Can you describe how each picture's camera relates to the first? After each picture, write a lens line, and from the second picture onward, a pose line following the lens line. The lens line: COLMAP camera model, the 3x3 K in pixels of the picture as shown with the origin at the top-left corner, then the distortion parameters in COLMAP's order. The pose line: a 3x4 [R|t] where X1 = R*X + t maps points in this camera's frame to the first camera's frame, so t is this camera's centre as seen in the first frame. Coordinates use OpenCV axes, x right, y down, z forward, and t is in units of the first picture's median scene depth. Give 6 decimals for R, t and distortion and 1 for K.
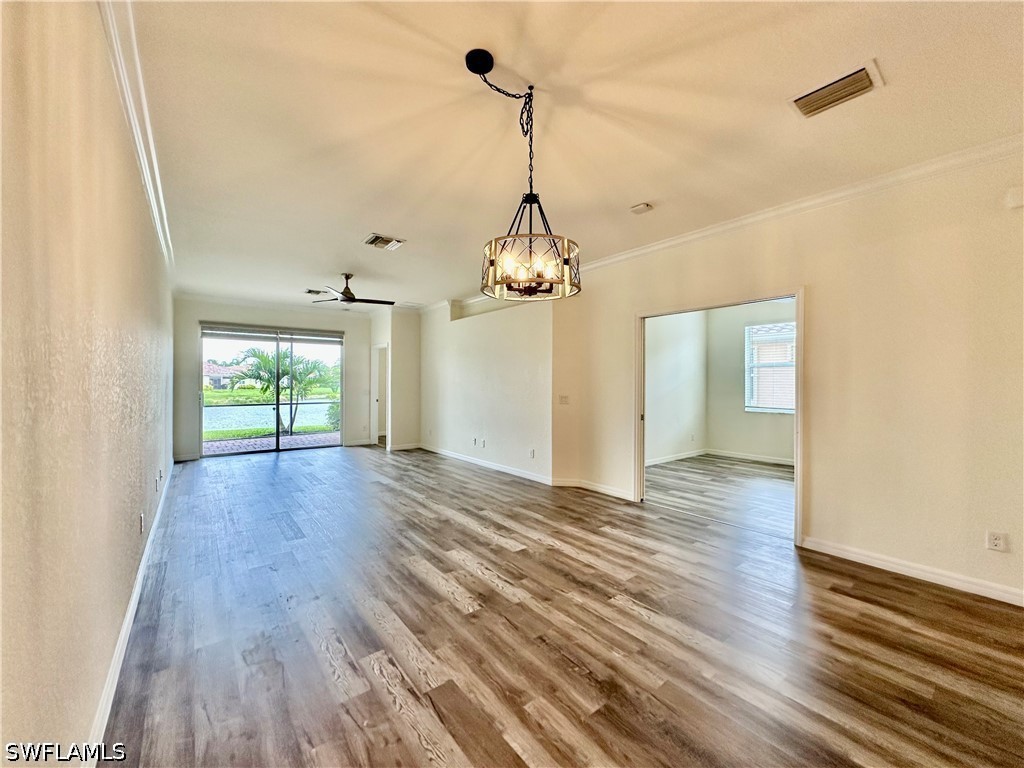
lens RADIAL K [[409.2, 0, 512.0], [0, 409.2, 384.0], [0, 0, 1]] dist [-0.013671, -0.000030]
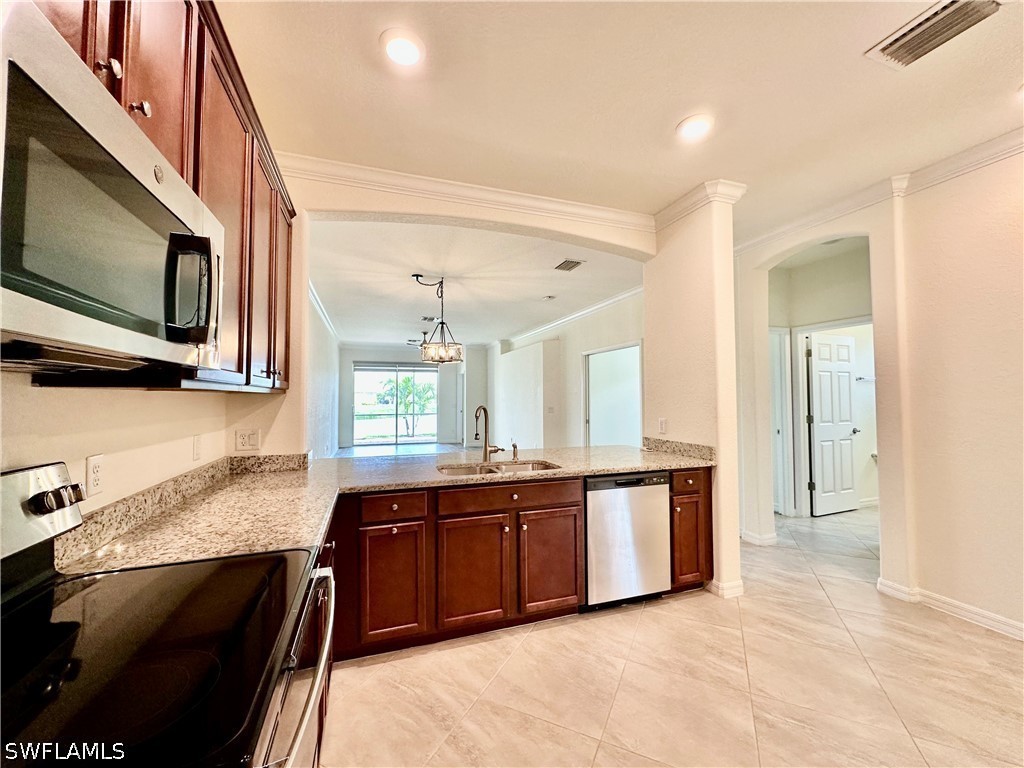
lens RADIAL K [[407.0, 0, 512.0], [0, 407.0, 384.0], [0, 0, 1]] dist [-0.001982, -0.000160]
pose [[0.947737, -0.019970, -0.318426, 0.868537], [0.009482, 0.999361, -0.034452, -0.010434], [0.318911, 0.029632, 0.947321, -0.829512]]
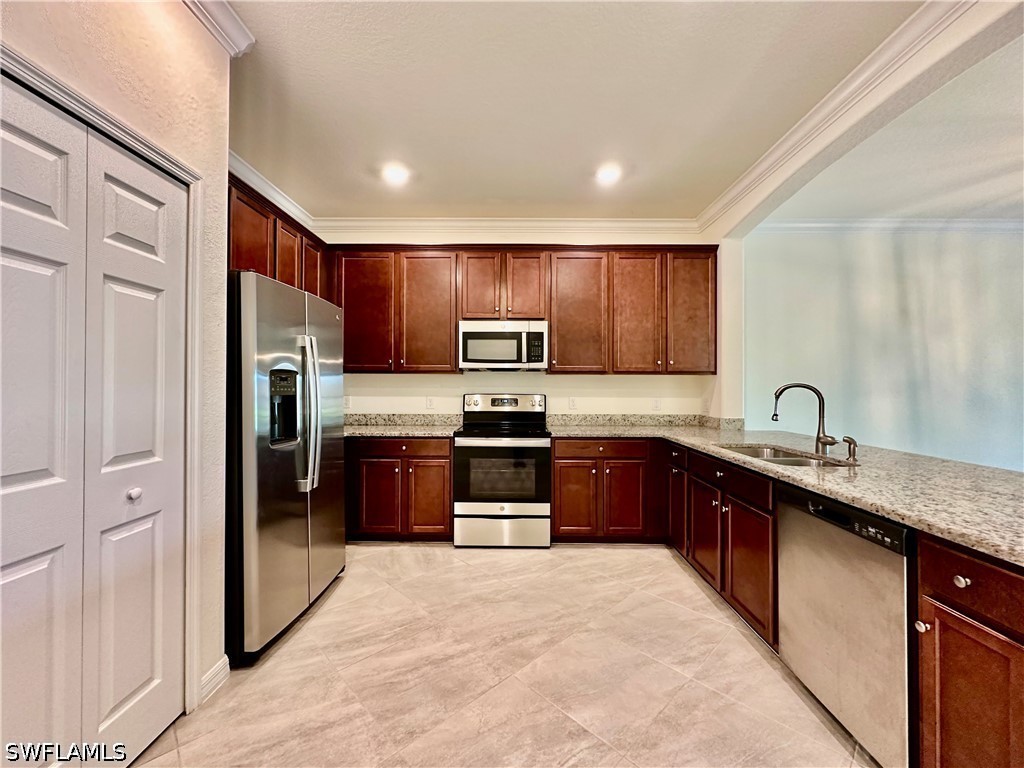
lens RADIAL K [[407.0, 0, 512.0], [0, 407.0, 384.0], [0, 0, 1]] dist [-0.001982, -0.000160]
pose [[-0.621971, -0.012910, -0.782934, 1.489332], [-0.009670, 0.999914, -0.008805, 0.021010], [0.782980, 0.002094, -0.622043, 0.124928]]
